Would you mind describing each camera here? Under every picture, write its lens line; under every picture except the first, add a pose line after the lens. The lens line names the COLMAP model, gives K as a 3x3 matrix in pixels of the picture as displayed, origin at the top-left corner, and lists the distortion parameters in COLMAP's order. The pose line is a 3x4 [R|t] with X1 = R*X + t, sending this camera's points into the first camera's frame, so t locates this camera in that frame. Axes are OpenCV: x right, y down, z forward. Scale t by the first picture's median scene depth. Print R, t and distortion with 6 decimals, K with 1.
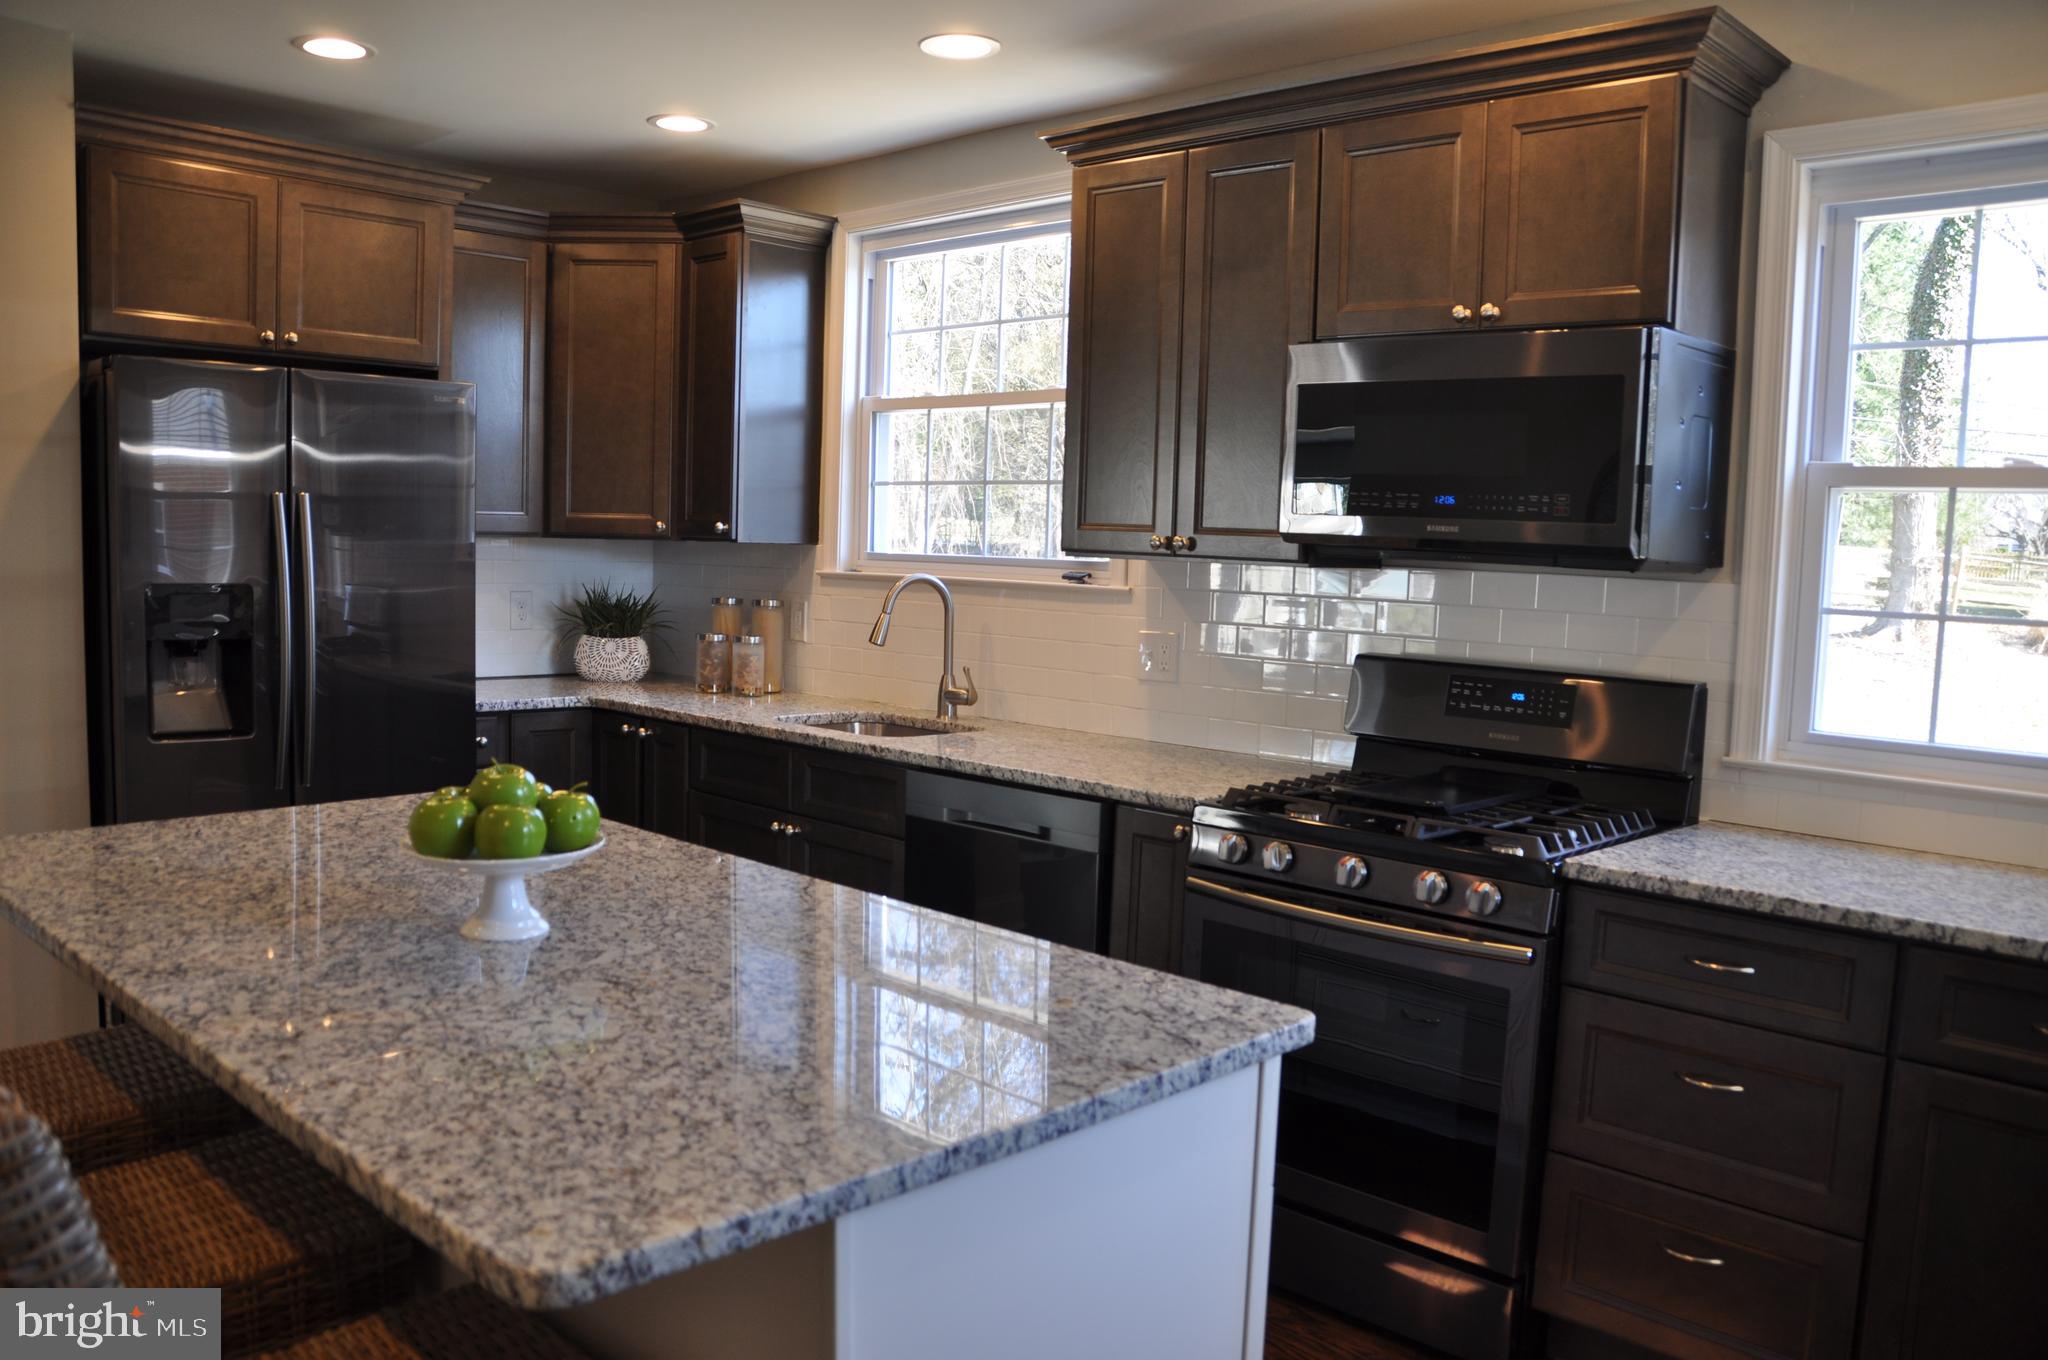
lens RADIAL K [[1617.7, 0, 1024.5], [0, 1617.7, 695.6], [0, 0, 1]] dist [-0.149963, 0.100340]
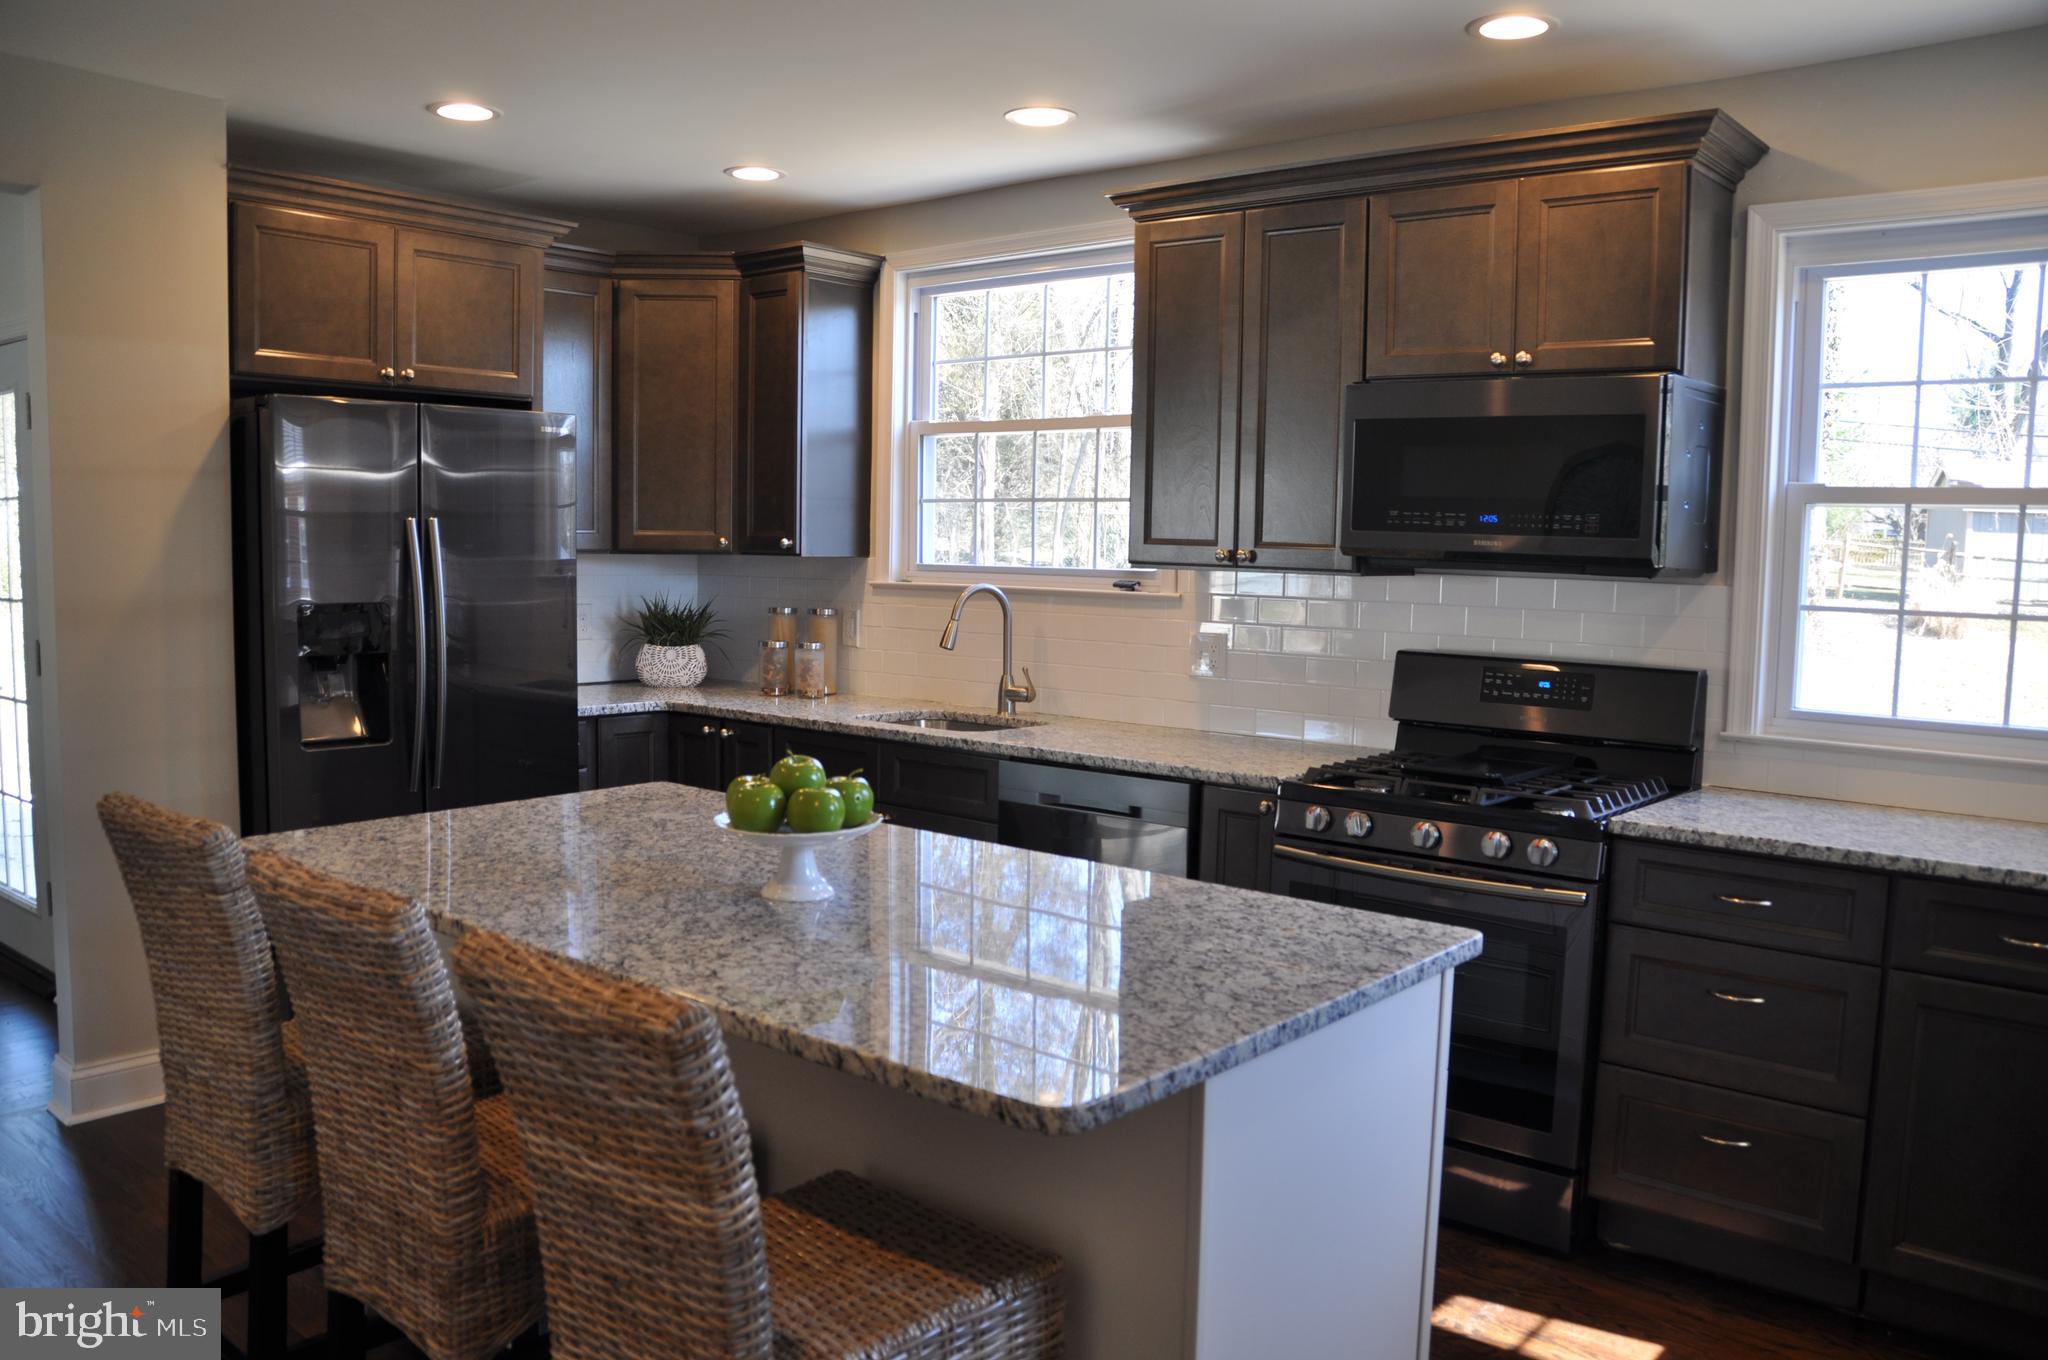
lens RADIAL K [[1617.7, 0, 1028.0], [0, 1617.7, 690.6], [0, 0, 1]] dist [-0.149963, 0.100340]
pose [[0.997757, -0.019089, 0.064158, -0.144274], [0.019204, 0.999815, -0.001178, -0.000739], [-0.064124, 0.002407, 0.997939, -0.142655]]
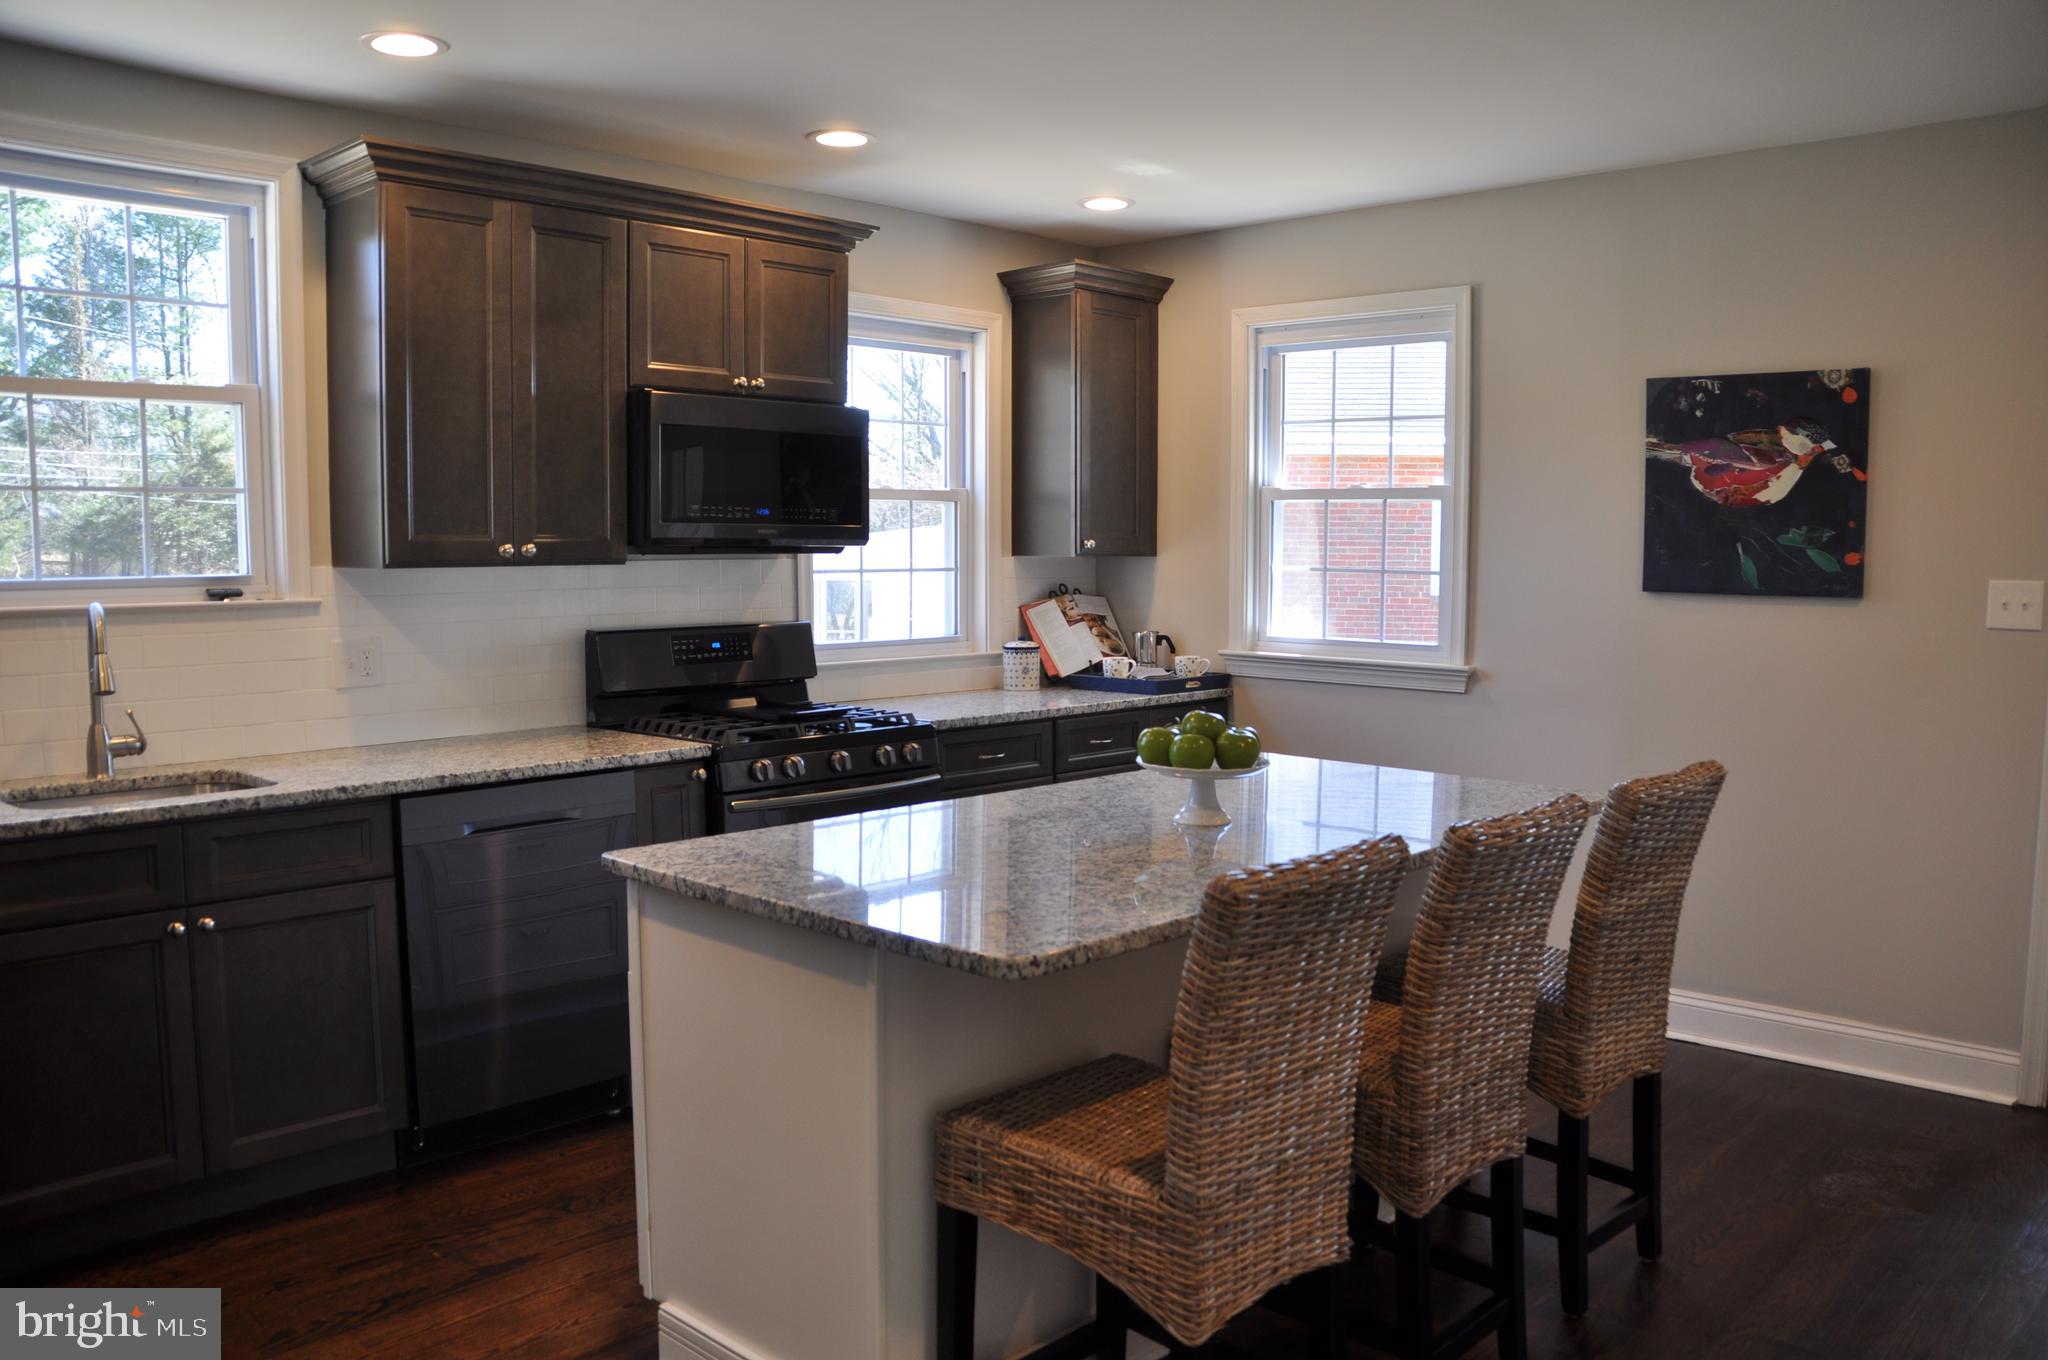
lens RADIAL K [[1617.7, 0, 1011.1], [0, 1617.7, 689.4], [0, 0, 1]] dist [-0.149963, 0.100340]
pose [[-0.004969, -0.122640, 0.992439, -1.149547], [0.098770, 0.987538, 0.122529, -0.112413], [-0.995098, 0.098632, 0.007206, 0.731768]]
